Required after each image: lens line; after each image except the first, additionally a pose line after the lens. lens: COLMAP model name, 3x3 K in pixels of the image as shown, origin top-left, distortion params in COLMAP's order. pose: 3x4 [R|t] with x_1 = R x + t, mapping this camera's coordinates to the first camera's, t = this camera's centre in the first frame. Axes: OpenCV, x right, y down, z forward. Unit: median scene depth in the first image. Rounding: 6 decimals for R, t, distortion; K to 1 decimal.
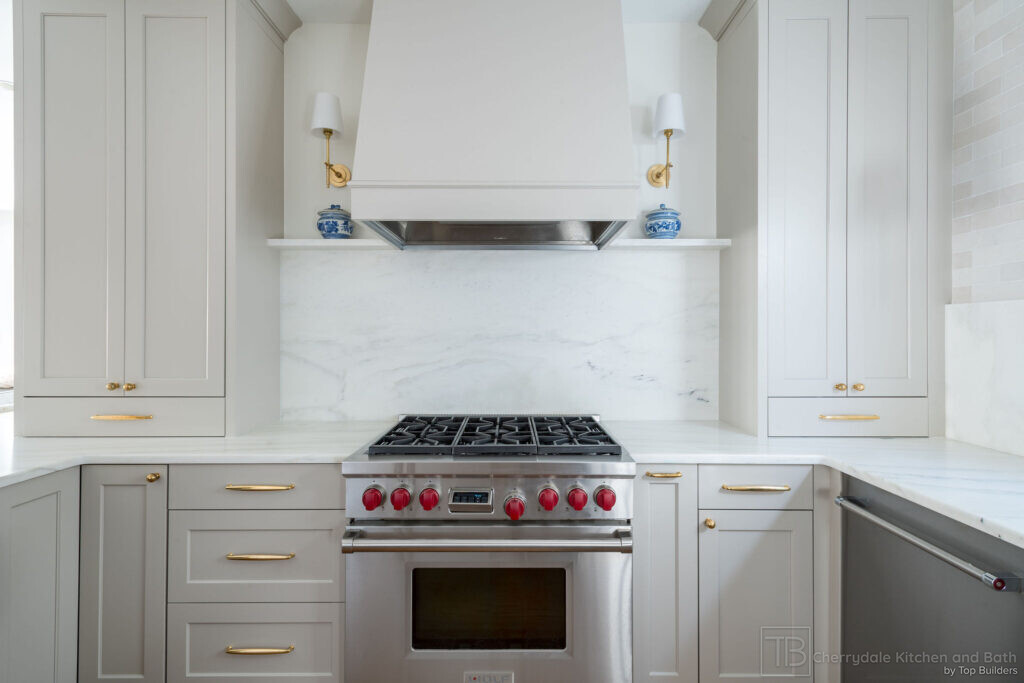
lens RADIAL K [[492.3, 0, 522.0], [0, 492.3, 330.8], [0, 0, 1]] dist [0.018549, -0.003035]
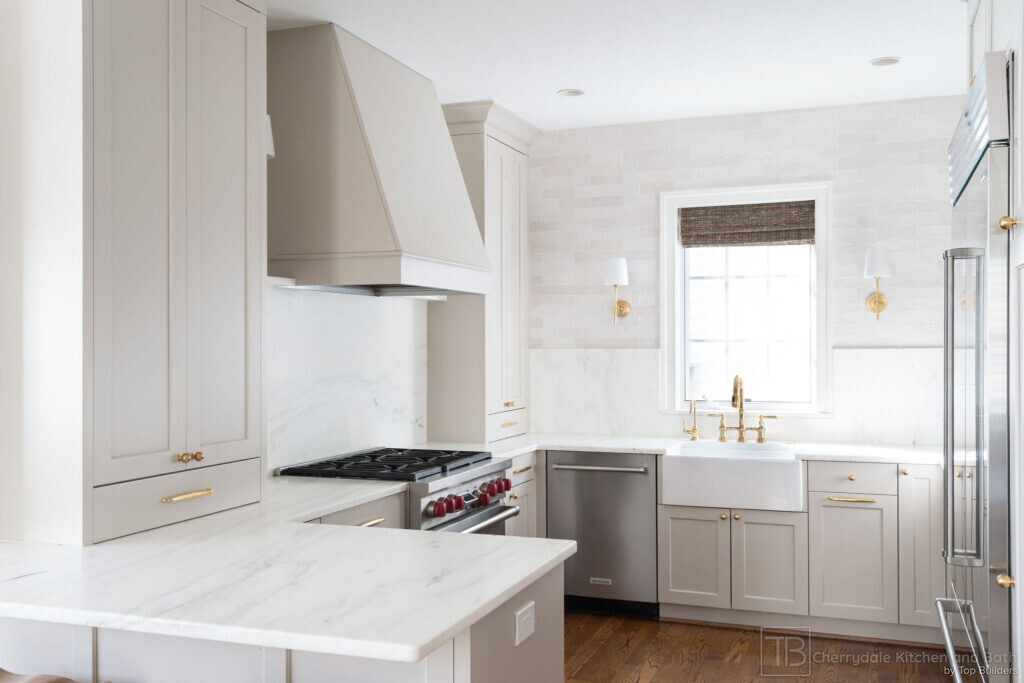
lens RADIAL K [[981.7, 0, 504.9], [0, 981.7, 354.5], [0, 0, 1]] dist [0.042041, 0.000000]
pose [[0.353889, -0.011398, 0.935218, -2.100949], [0.000891, 0.999929, 0.011850, -0.071586], [-0.935287, -0.003360, 0.353874, -0.041774]]
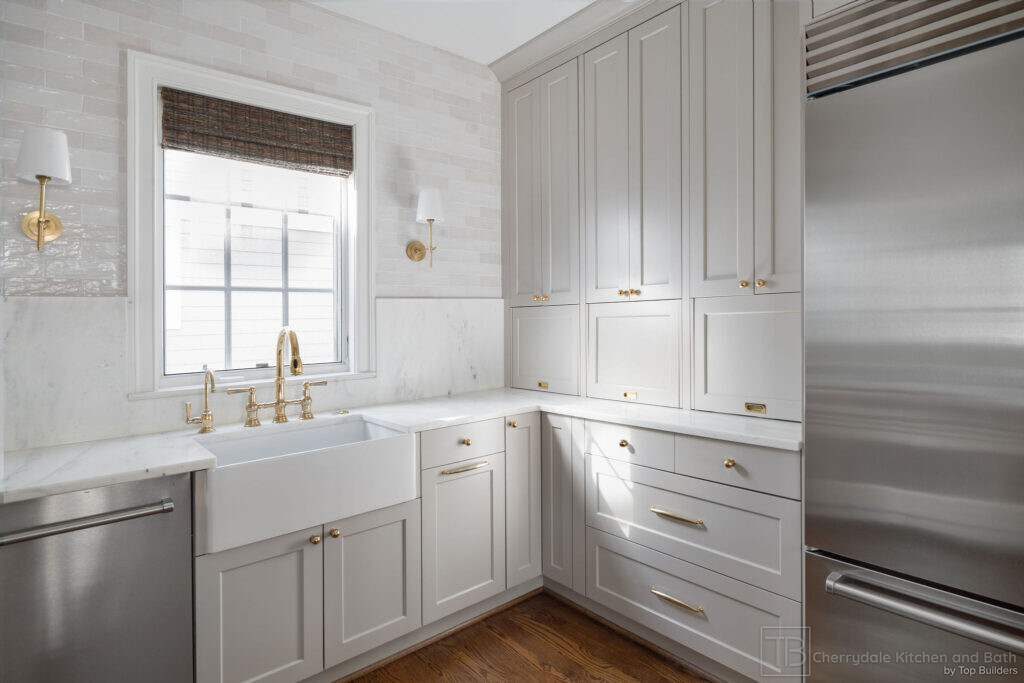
lens RADIAL K [[554.8, 0, 566.1], [0, 554.8, 302.5], [0, 0, 1]] dist [-0.022149, 0.005783]
pose [[-0.685991, 0.036894, 0.726674, -0.483404], [0.020619, 0.999298, -0.031270, 0.010770], [-0.727318, -0.006468, -0.686270, 0.678627]]
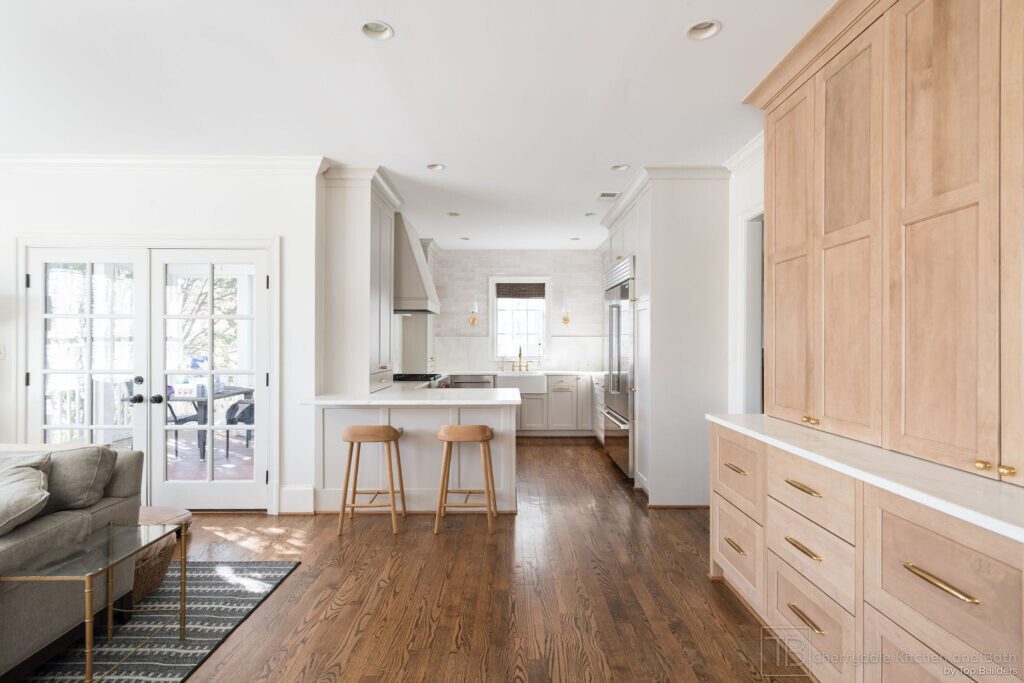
lens RADIAL K [[513.5, 0, 507.5], [0, 513.5, 340.4], [0, 0, 1]] dist [-0.003566, -0.005143]
pose [[0.005399, 0.004706, 0.999974, -3.204965], [-0.006215, 0.999970, -0.004672, -0.005567], [-0.999966, -0.006189, 0.005428, 0.399773]]
